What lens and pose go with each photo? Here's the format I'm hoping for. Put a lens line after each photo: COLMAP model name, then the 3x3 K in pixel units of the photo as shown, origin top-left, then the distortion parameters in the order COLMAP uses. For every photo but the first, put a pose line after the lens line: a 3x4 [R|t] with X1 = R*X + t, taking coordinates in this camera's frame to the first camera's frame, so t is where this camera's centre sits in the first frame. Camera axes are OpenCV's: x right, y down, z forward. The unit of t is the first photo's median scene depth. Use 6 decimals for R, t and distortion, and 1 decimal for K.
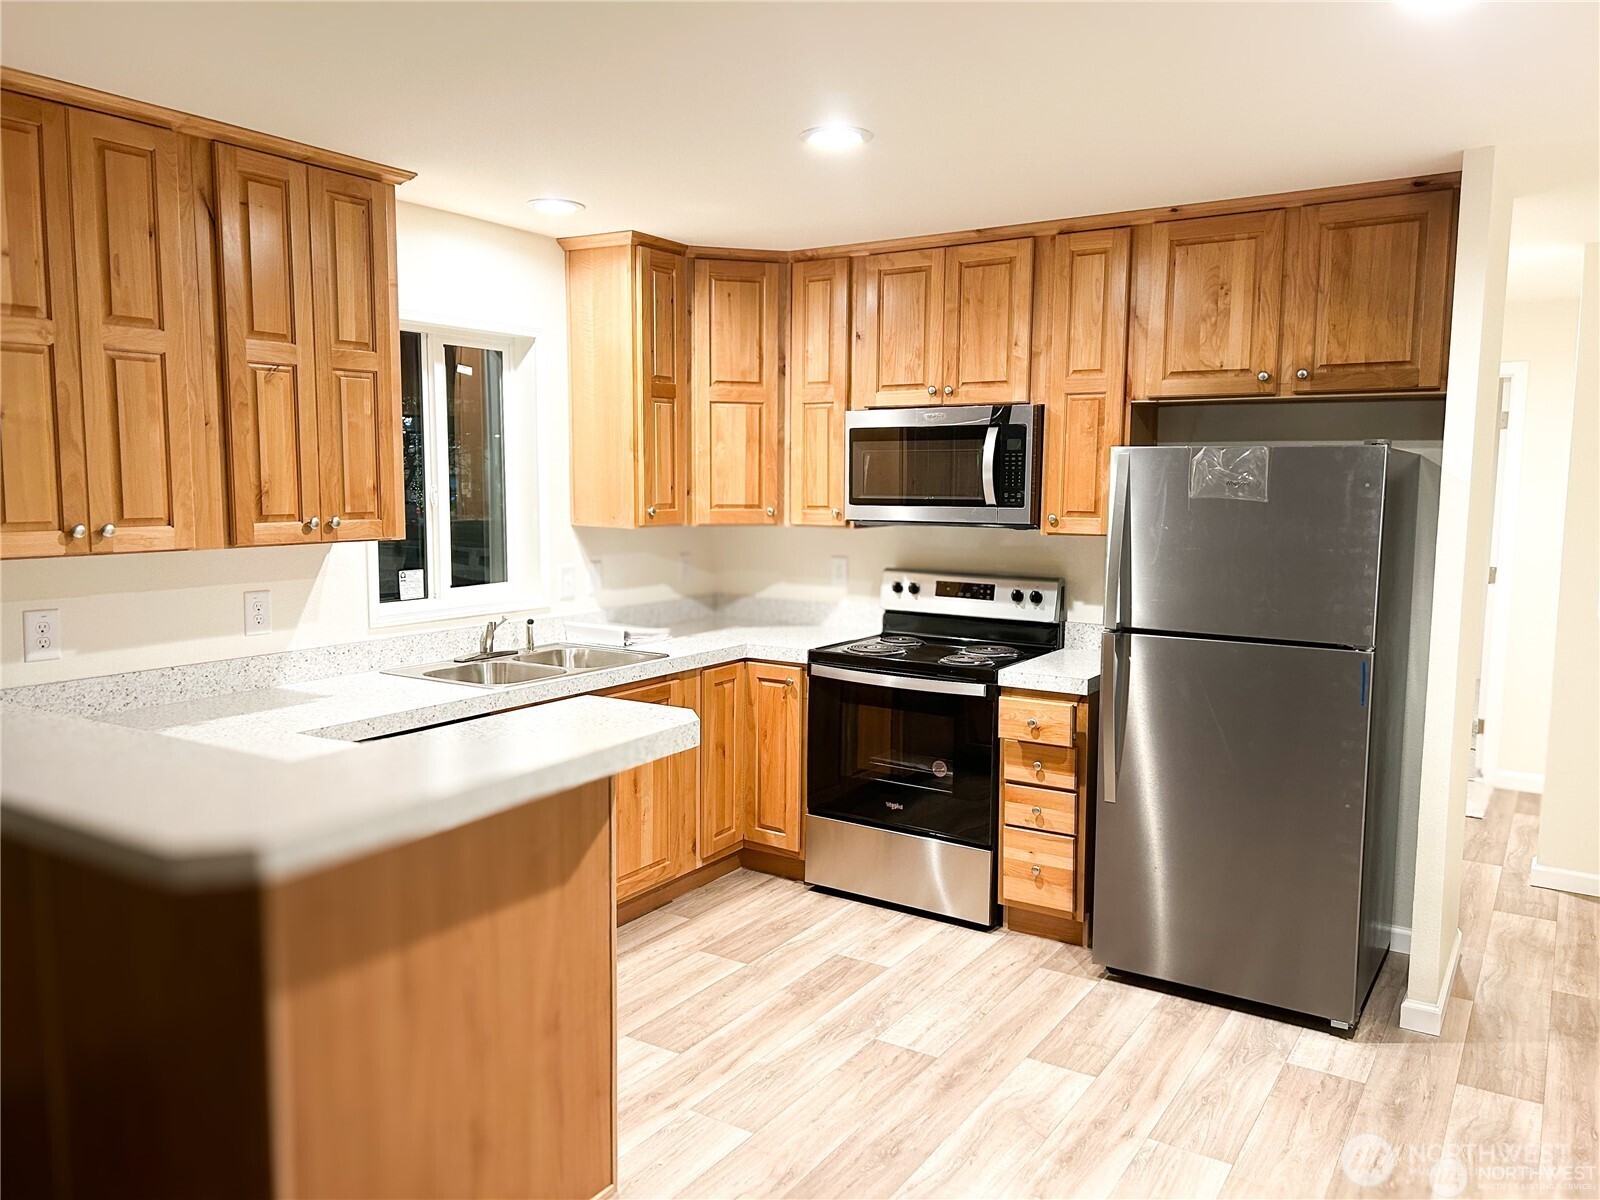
lens RADIAL K [[1216.4, 0, 797.4], [0, 1216.4, 599.5], [0, 0, 1]] dist [0.066147, -0.069767]
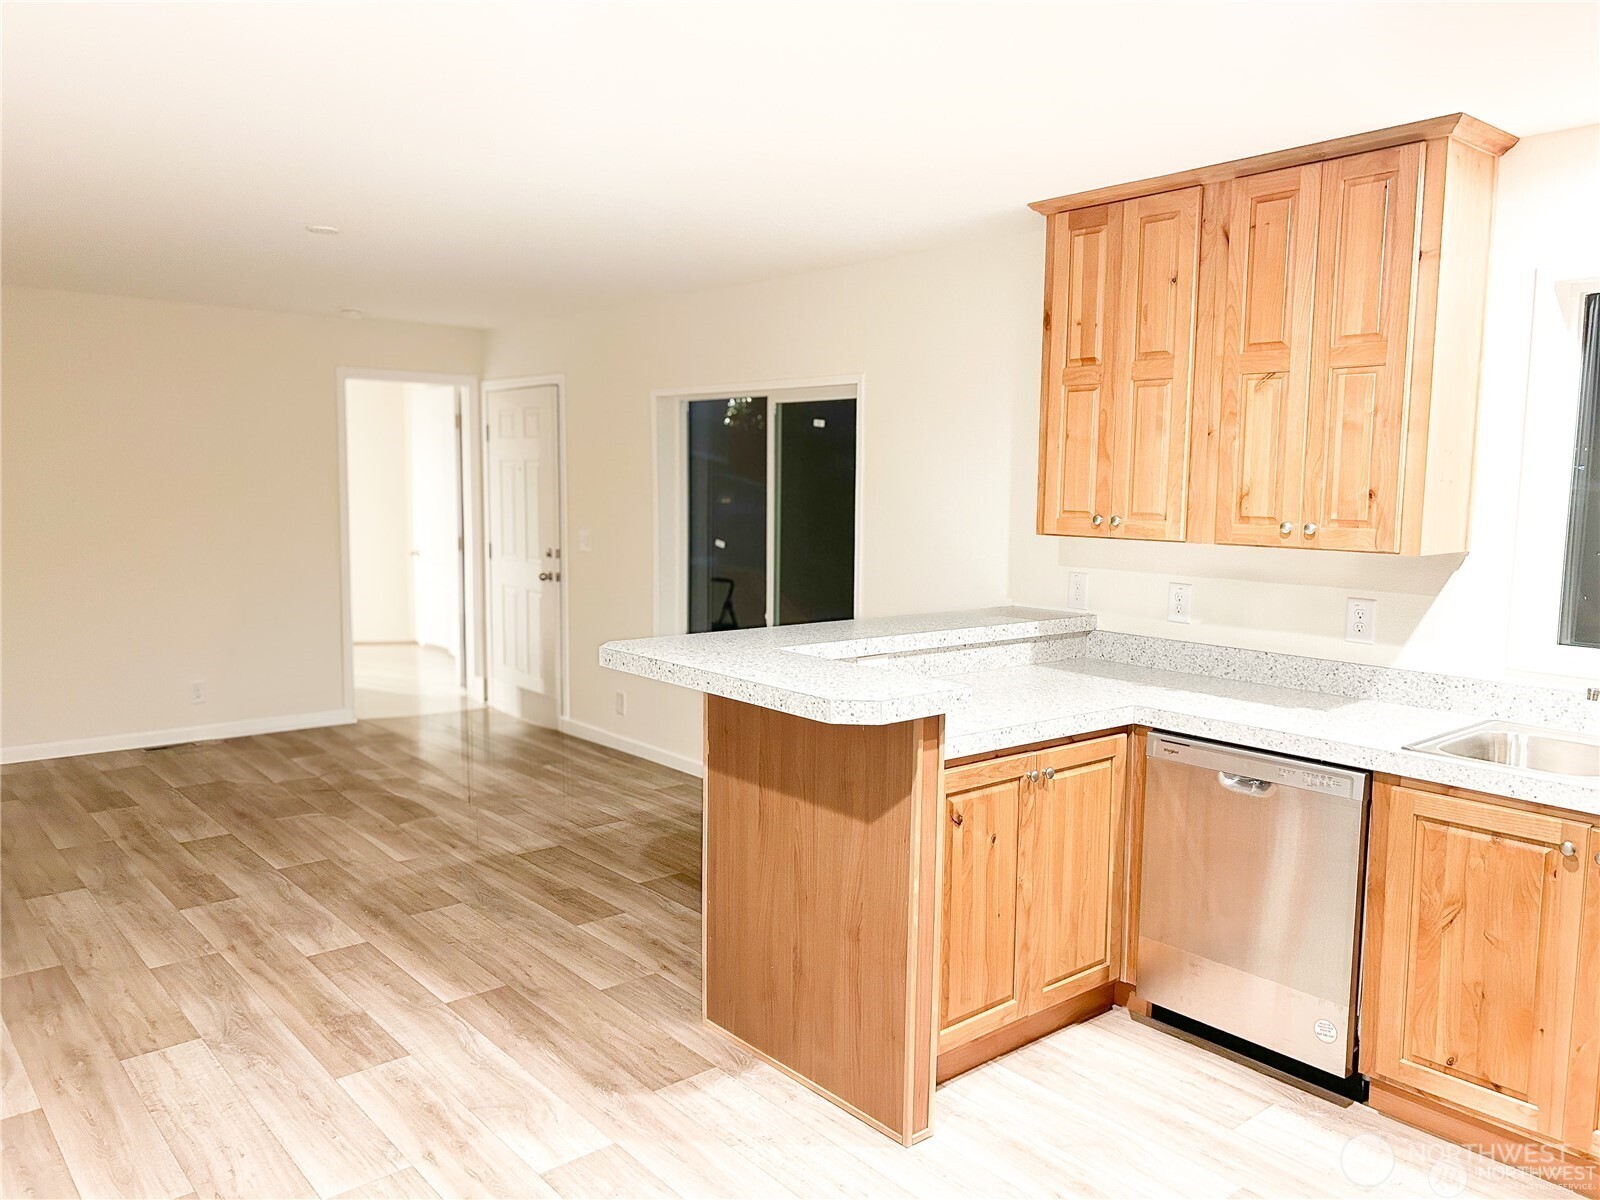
lens RADIAL K [[1216.4, 0, 797.2], [0, 1216.4, 601.9], [0, 0, 1]] dist [0.066147, -0.069767]
pose [[-0.298225, 0.090996, -0.950148, 0.538779], [-0.113333, 0.985028, 0.129909, -0.069183], [0.947743, 0.146425, -0.283447, 0.728685]]
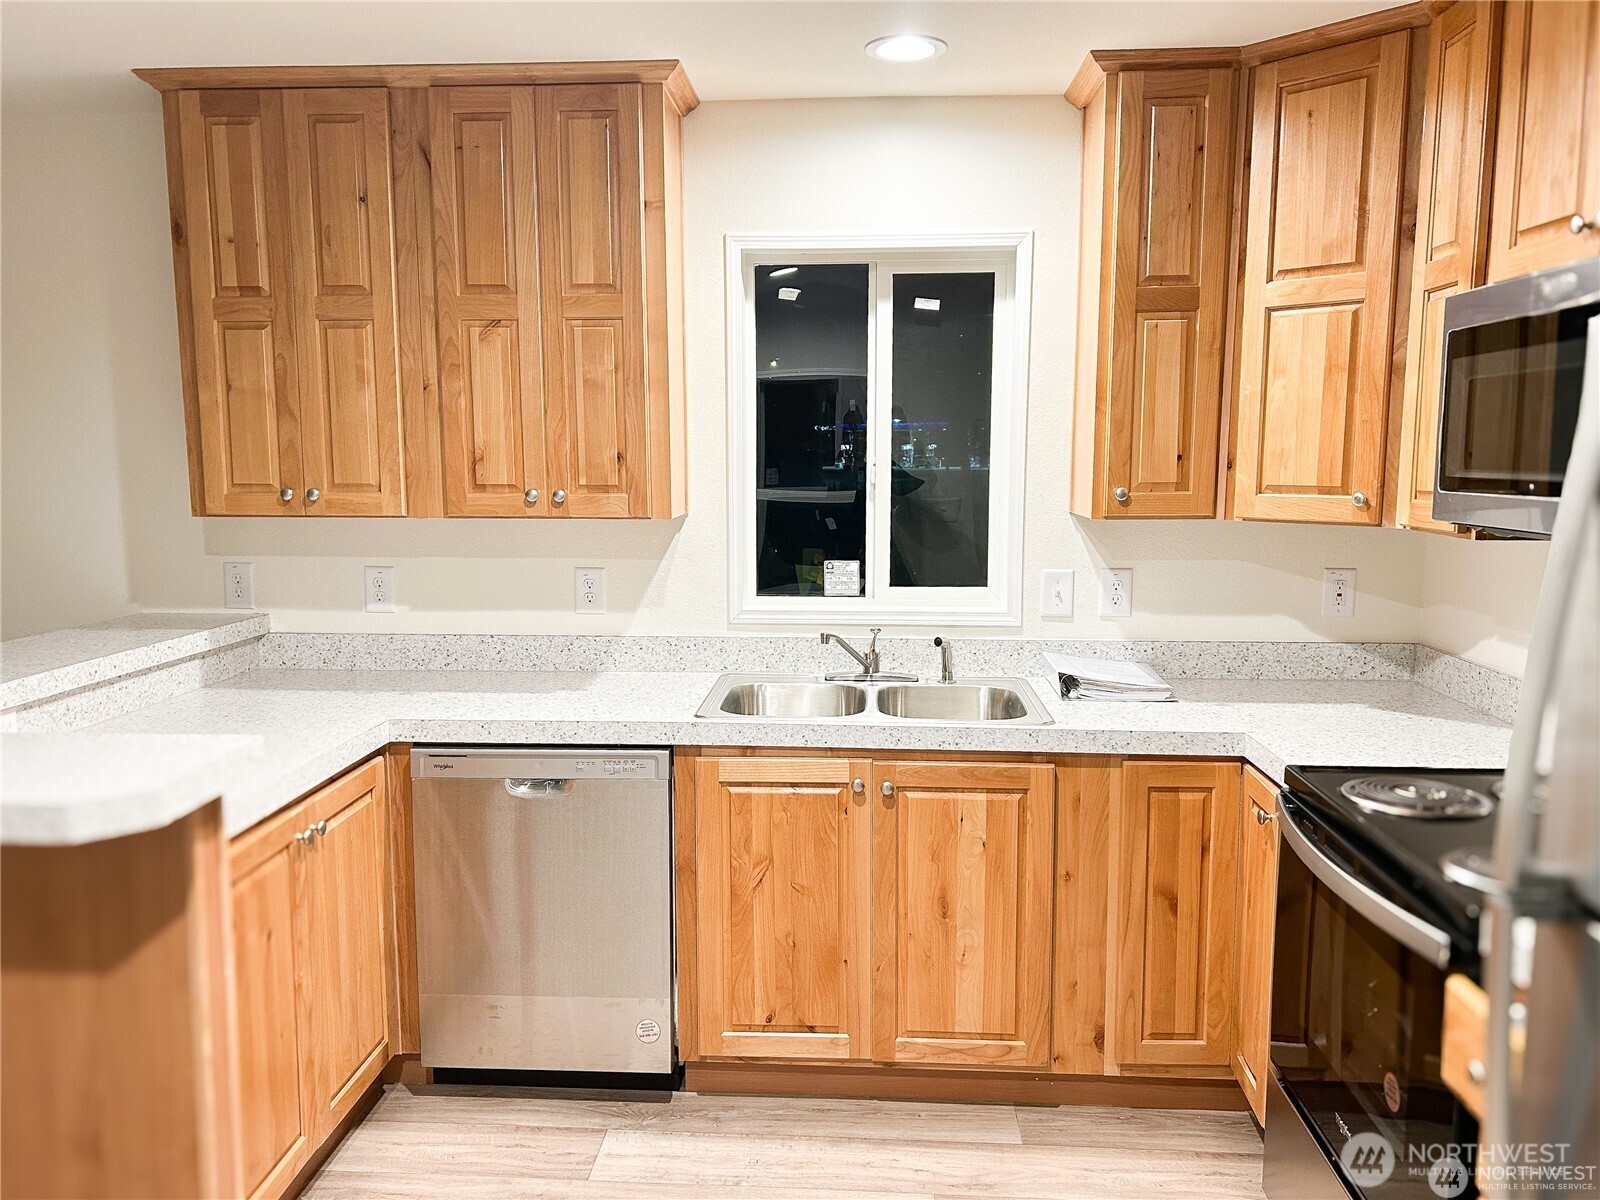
lens RADIAL K [[1216.4, 0, 801.1], [0, 1216.4, 598.8], [0, 0, 1]] dist [0.066147, -0.069767]
pose [[0.482596, 0.096458, -0.870515, 0.385621], [-0.086844, 0.994289, 0.062028, -0.046897], [0.871527, 0.045665, 0.488217, 0.588863]]
